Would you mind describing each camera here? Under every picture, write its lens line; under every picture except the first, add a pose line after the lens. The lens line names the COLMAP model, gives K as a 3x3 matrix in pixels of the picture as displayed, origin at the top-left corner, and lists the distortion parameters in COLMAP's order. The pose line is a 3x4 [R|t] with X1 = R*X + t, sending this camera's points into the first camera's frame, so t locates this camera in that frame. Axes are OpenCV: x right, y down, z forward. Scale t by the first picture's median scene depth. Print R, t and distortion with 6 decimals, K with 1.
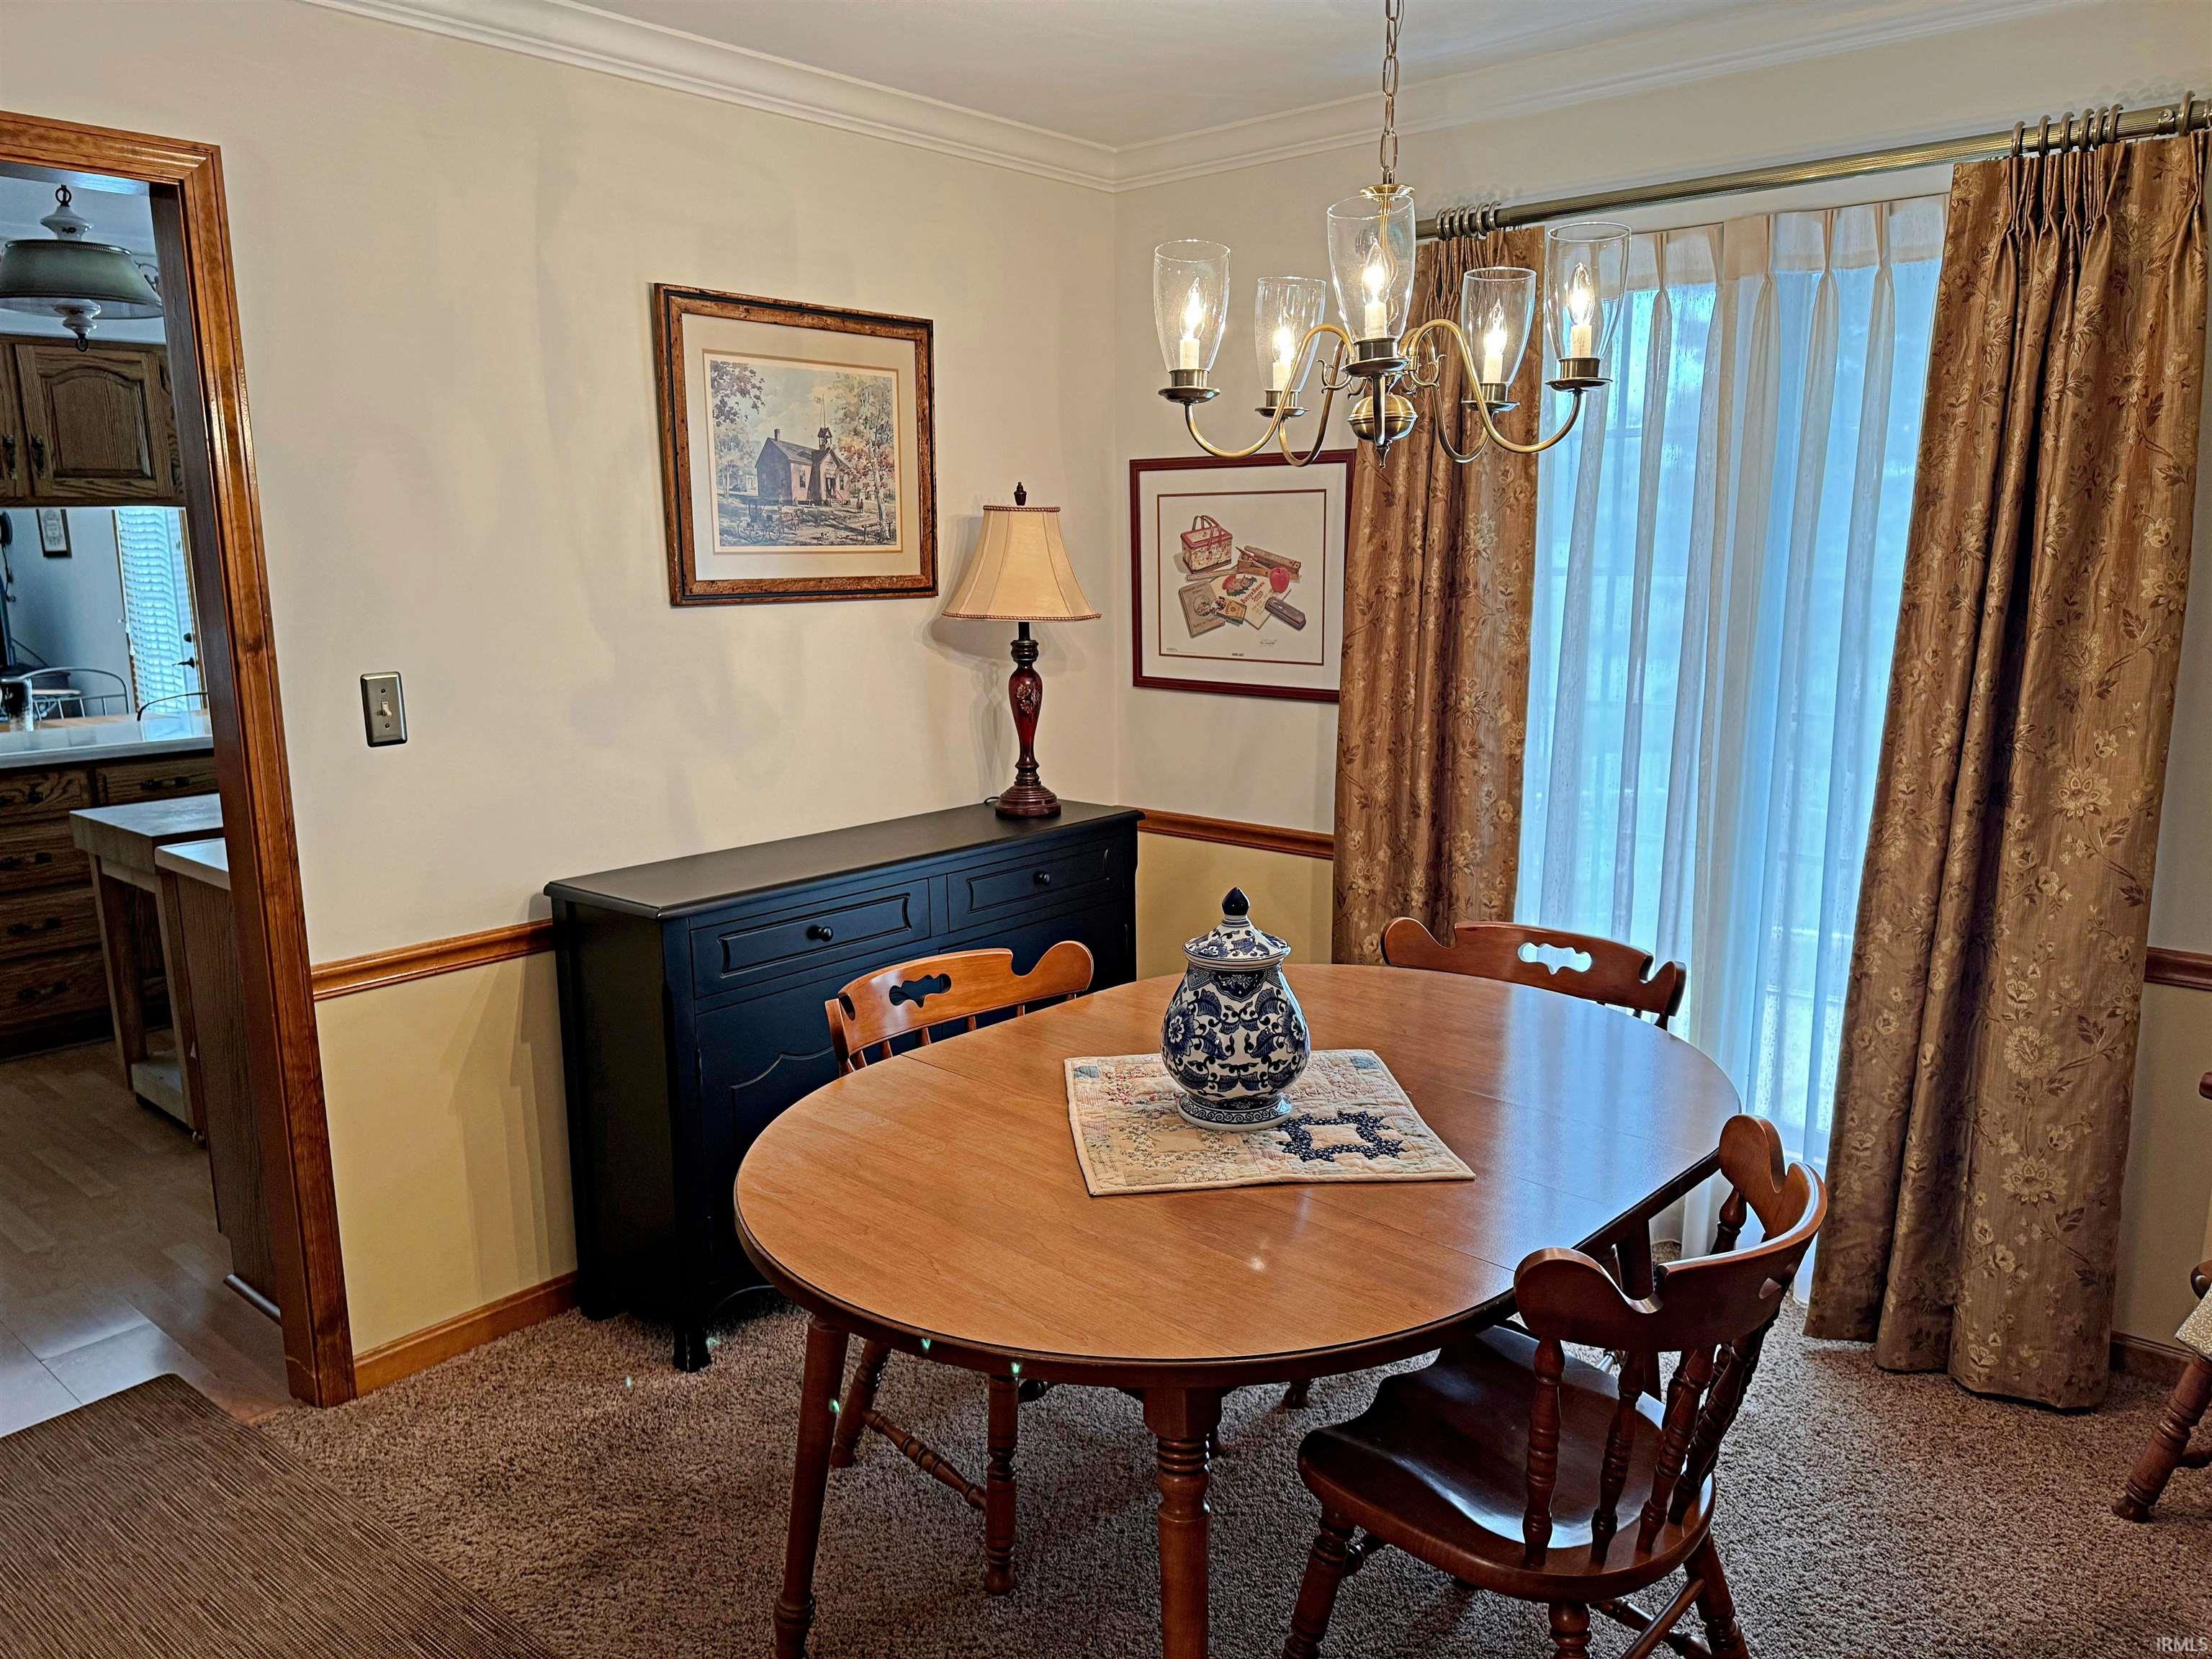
lens RADIAL K [[1492.0, 0, 1106.0], [0, 1492.0, 829.5], [0, 0, 1]] dist [-0.001790, -0.038274]
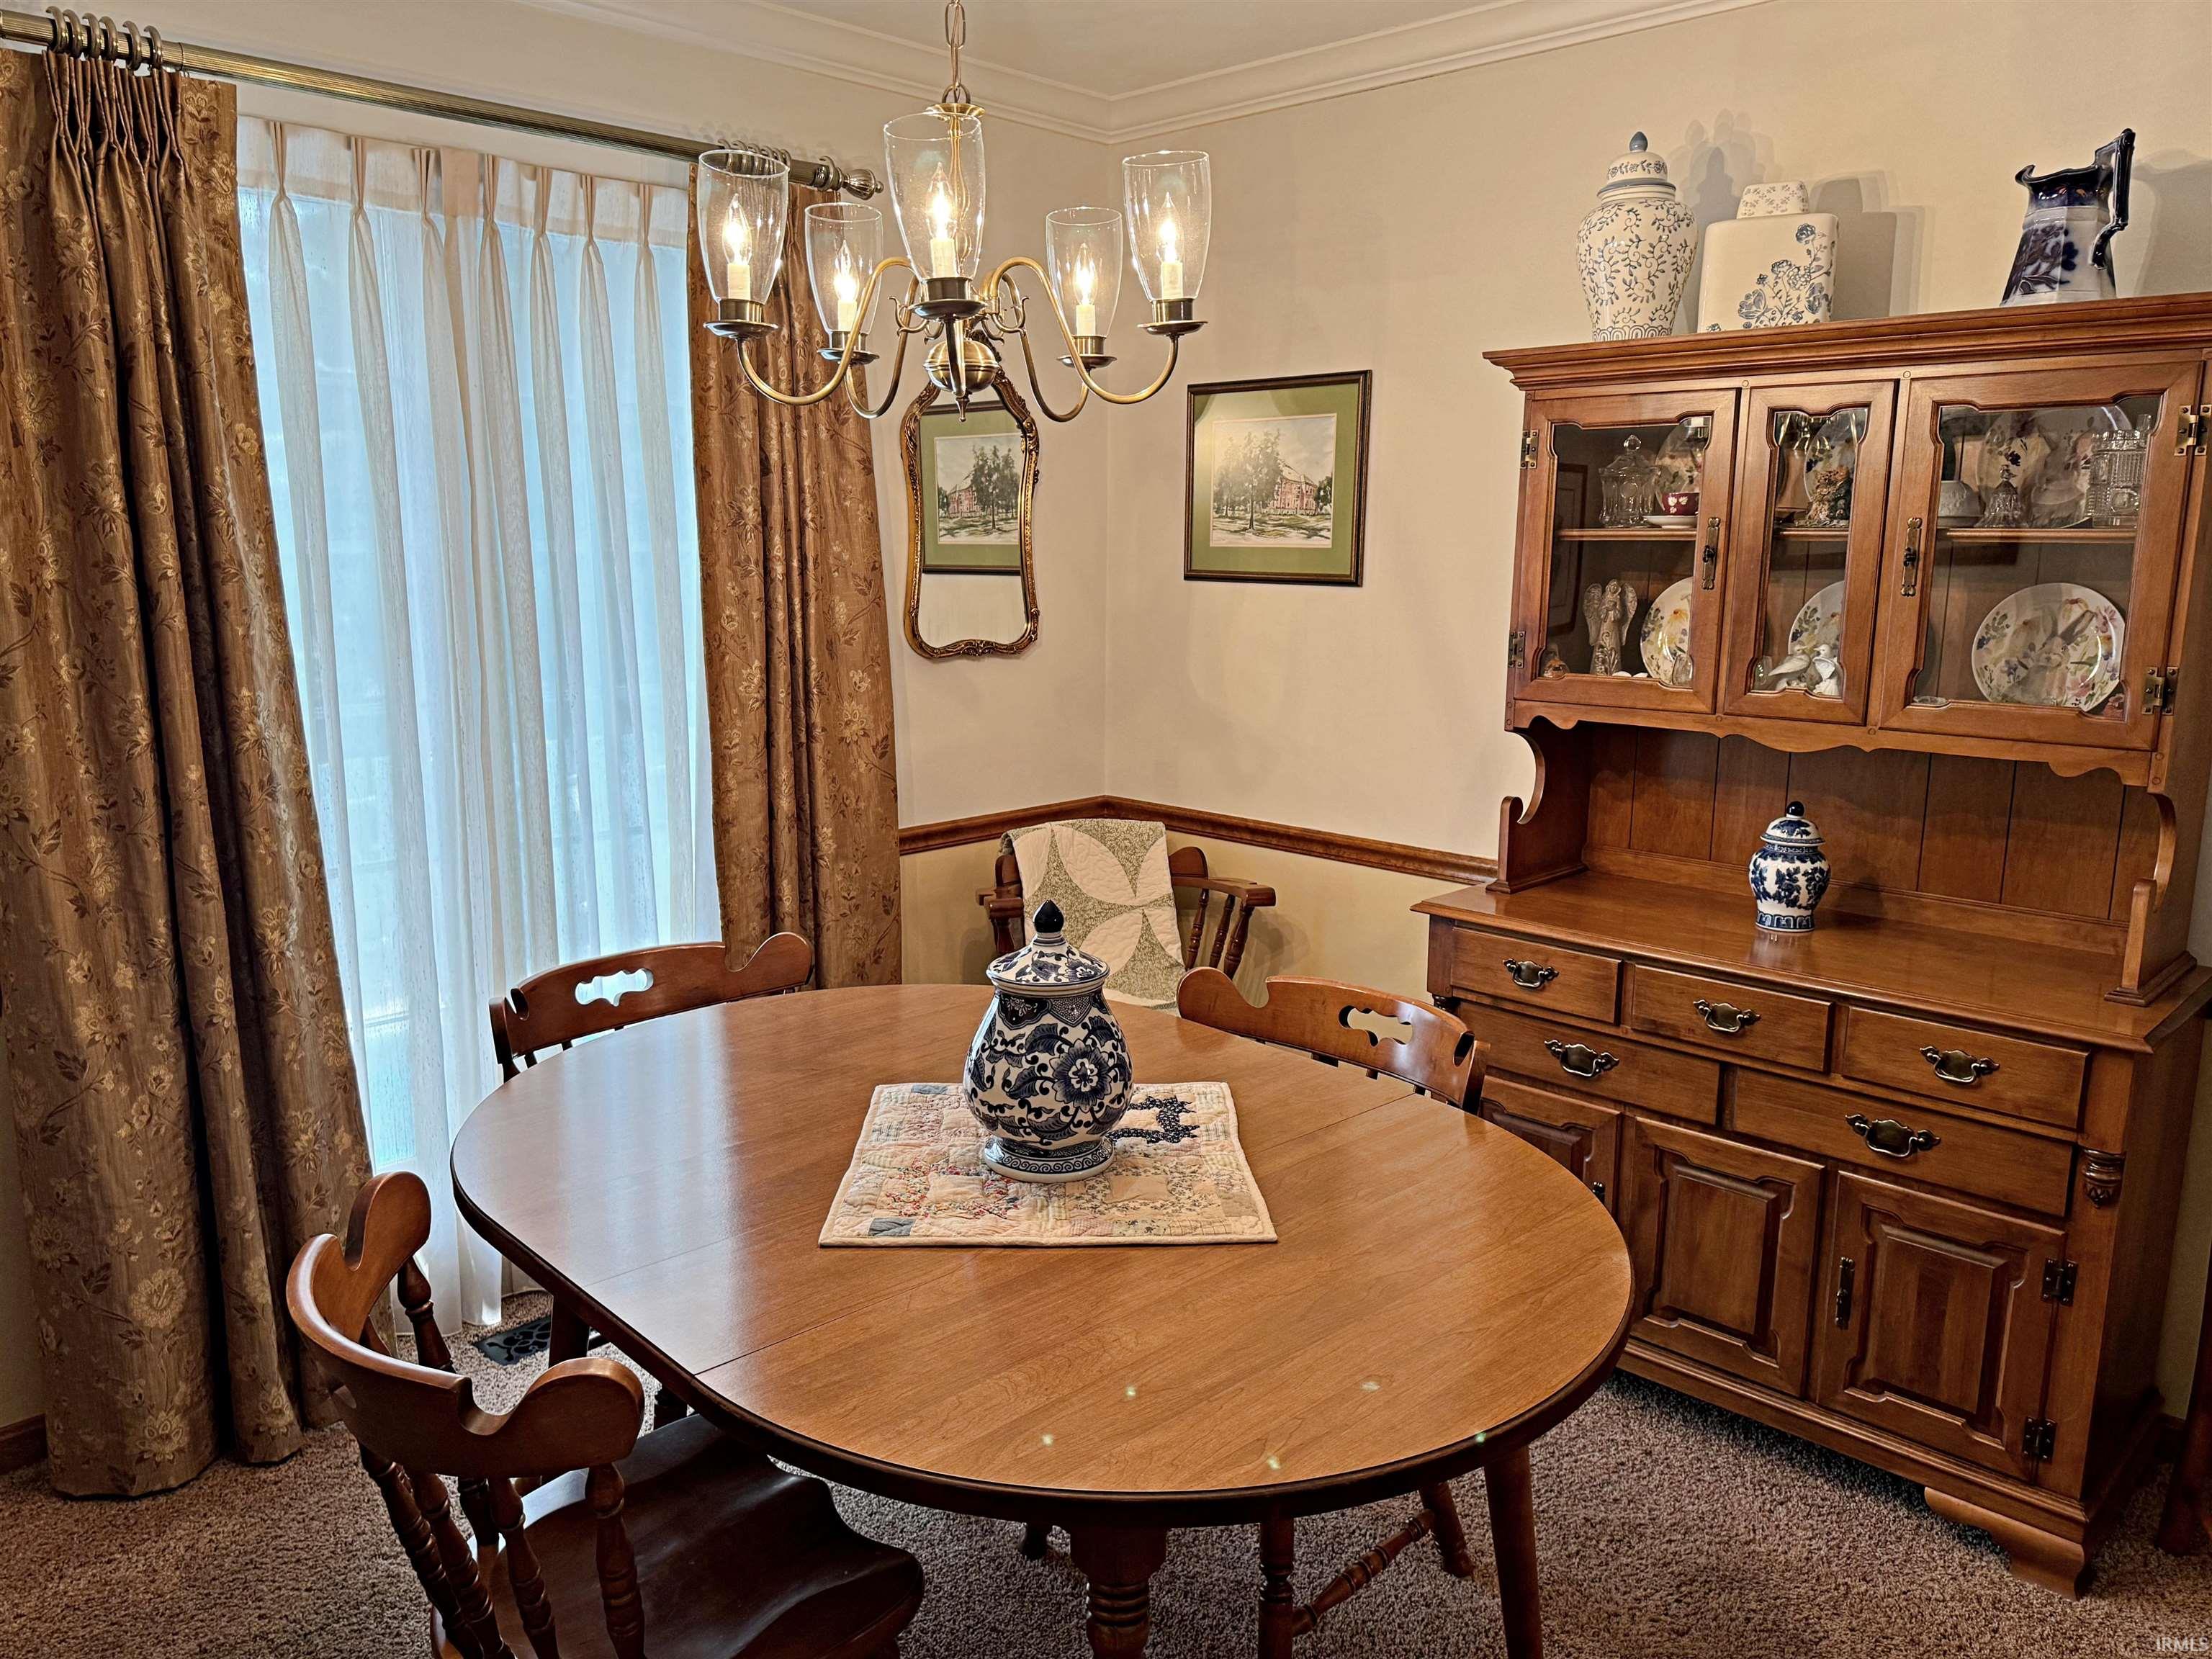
lens RADIAL K [[1557.0, 0, 1106.0], [0, 1557.0, 829.5], [0, 0, 1]] dist [-0.005408, -0.002949]
pose [[0.063937, -0.178974, 0.981774, -0.733862], [0.179520, 0.969801, 0.165100, -0.134219], [-0.981674, 0.165692, 0.094135, 0.810322]]
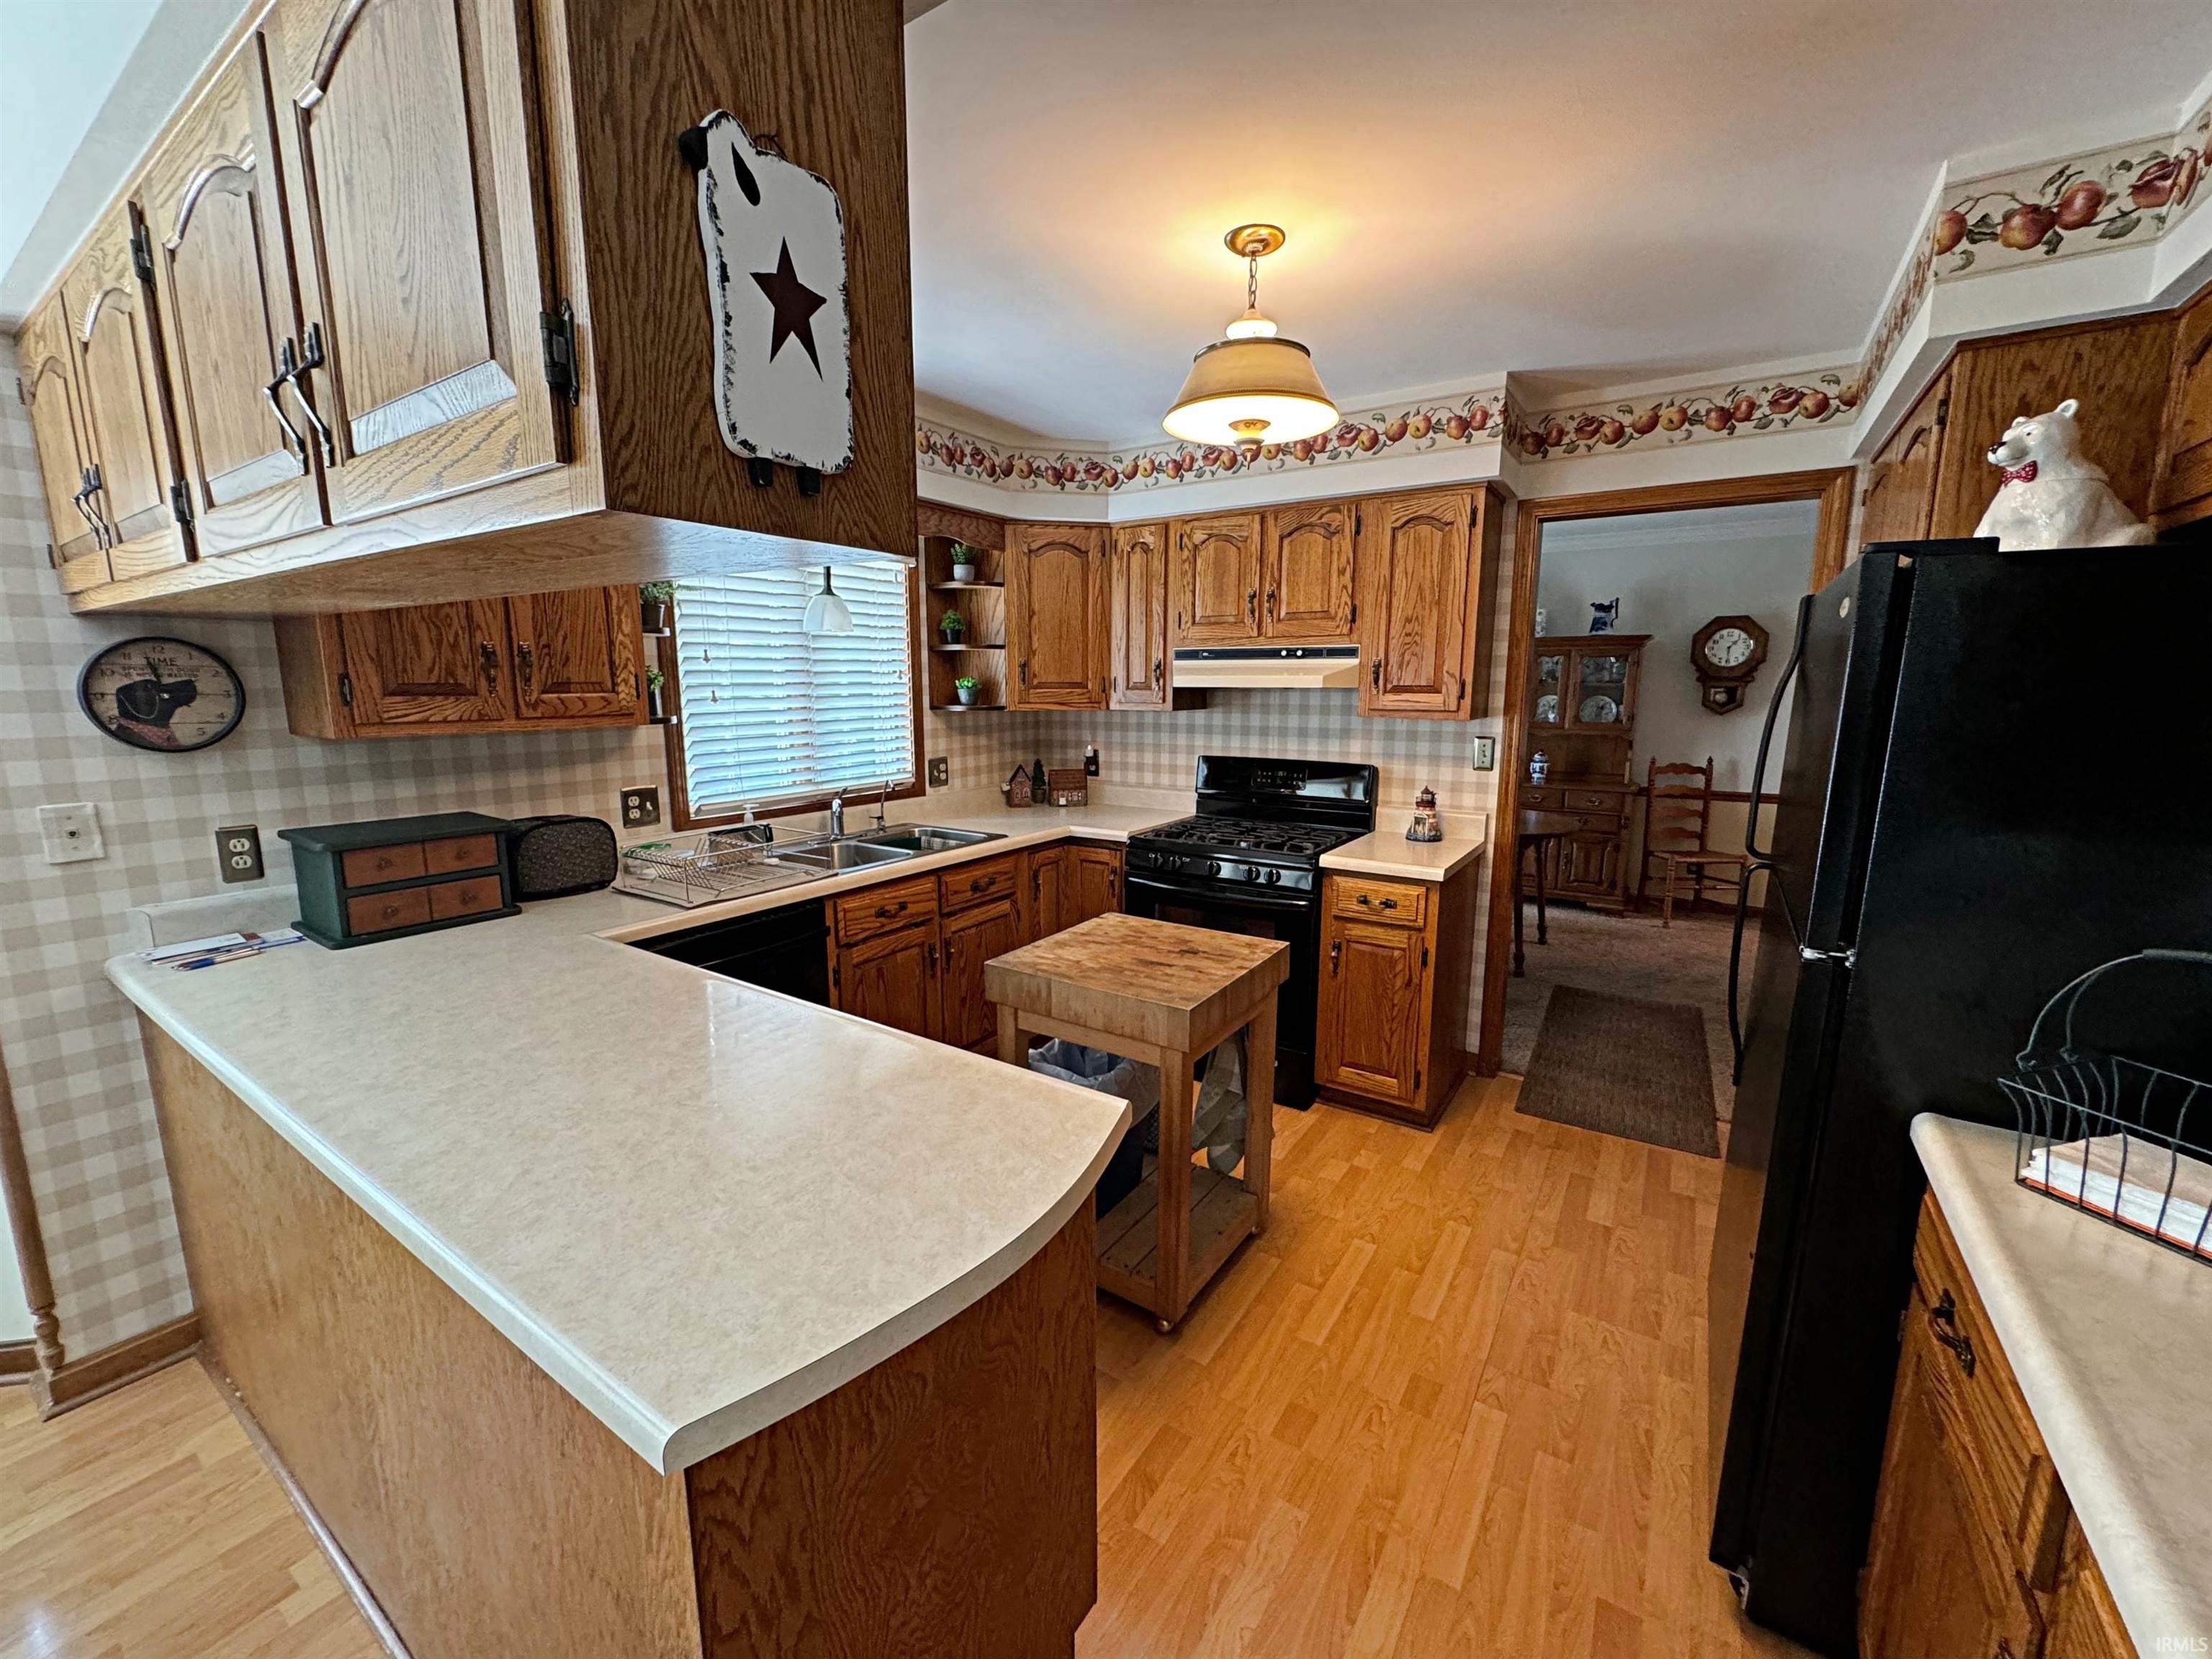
lens RADIAL K [[886.5, 0, 1106.0], [0, 886.5, 829.5], [0, 0, 1]] dist [-0.001304, -0.000151]
pose [[-0.100892, -0.162859, 0.981477, -1.826594], [0.187508, 0.965719, 0.179519, -0.320311], [-0.977068, 0.202147, -0.066896, 1.698376]]
